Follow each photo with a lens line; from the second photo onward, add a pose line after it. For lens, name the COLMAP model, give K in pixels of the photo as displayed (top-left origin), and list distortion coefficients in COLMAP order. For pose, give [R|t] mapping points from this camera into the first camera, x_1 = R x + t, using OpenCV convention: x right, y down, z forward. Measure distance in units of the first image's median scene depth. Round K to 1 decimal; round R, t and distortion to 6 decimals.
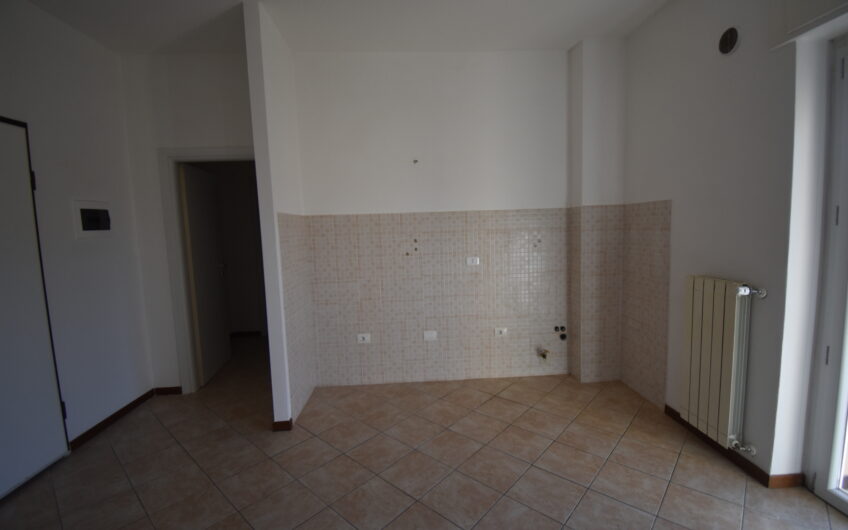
lens RADIAL K [[371.6, 0, 426.1], [0, 371.6, 263.9], [0, 0, 1]] dist [0.012501, -0.024509]
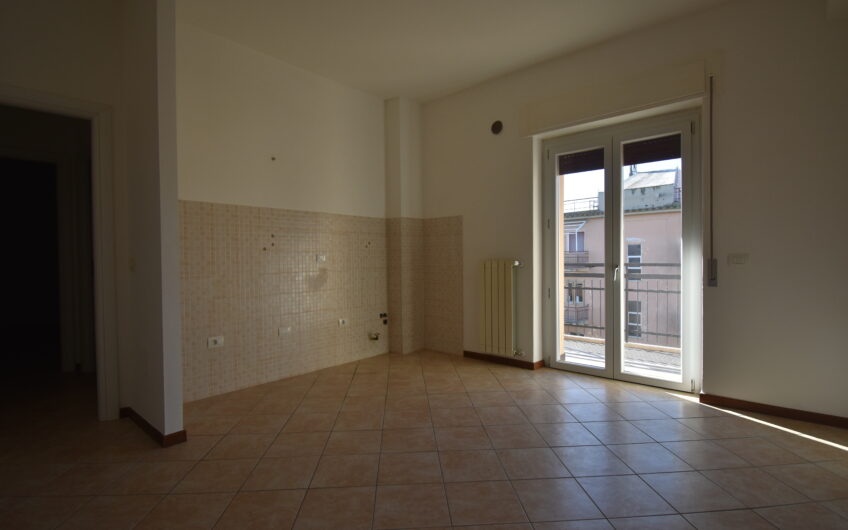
lens RADIAL K [[407.9, 0, 424.0], [0, 407.9, 265.0], [0, 0, 1]] dist [0.001460, -0.000020]
pose [[0.698959, 0.014457, 0.715015, -0.529404], [0.056317, 0.995578, -0.075183, 0.121404], [-0.712940, 0.092818, 0.695054, -0.047947]]
